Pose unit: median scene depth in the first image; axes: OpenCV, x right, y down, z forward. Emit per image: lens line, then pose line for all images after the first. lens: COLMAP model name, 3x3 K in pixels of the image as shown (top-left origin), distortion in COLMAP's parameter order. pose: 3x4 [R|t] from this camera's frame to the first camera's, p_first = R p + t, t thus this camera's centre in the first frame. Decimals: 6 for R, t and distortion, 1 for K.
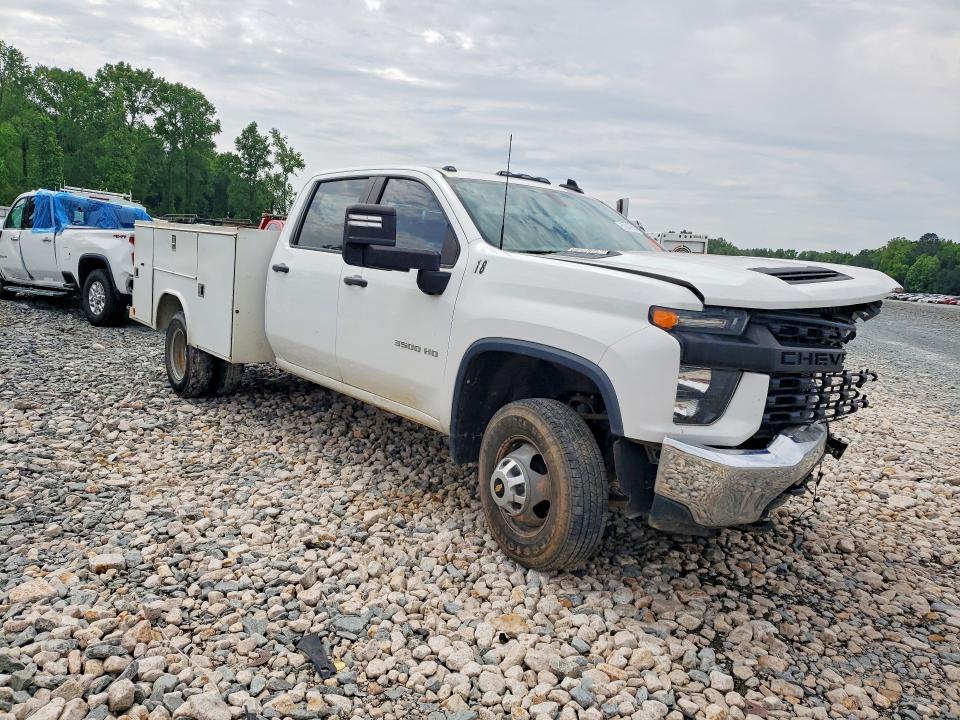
lens RADIAL K [[765.8, 0, 484.0], [0, 765.8, 361.7], [0, 0, 1]] dist [0.024951, -0.018668]
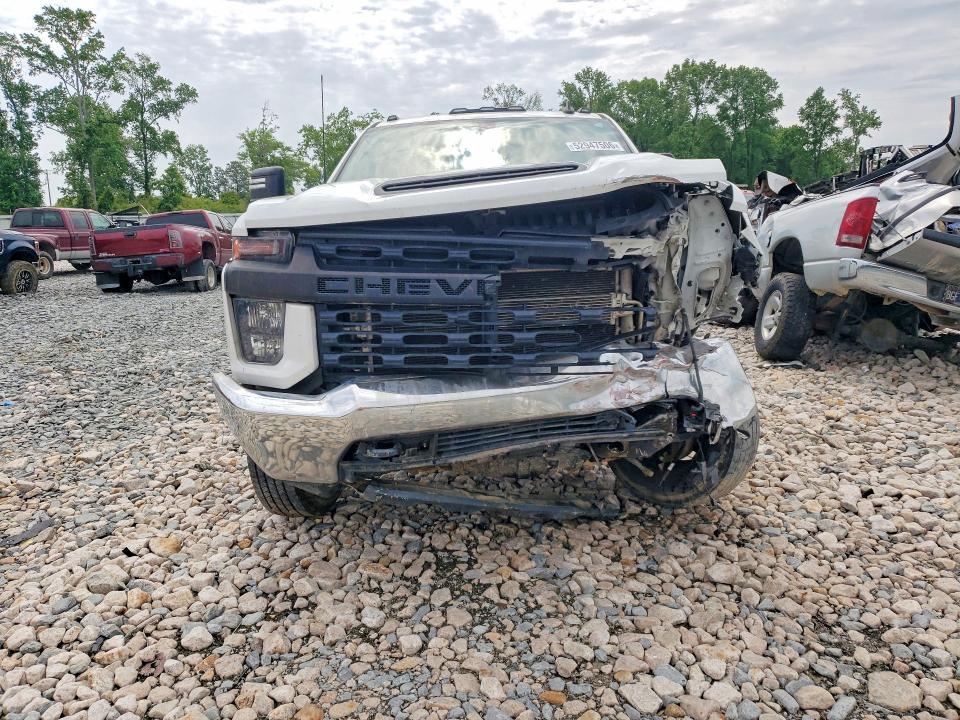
lens RADIAL K [[765.8, 0, 483.5], [0, 765.8, 358.7], [0, 0, 1]] dist [0.024951, -0.018668]
pose [[0.678622, 0.035804, -0.733615, 0.127224], [-0.025591, 0.999357, 0.025101, 0.005729], [0.734042, 0.001740, 0.679102, 0.063401]]
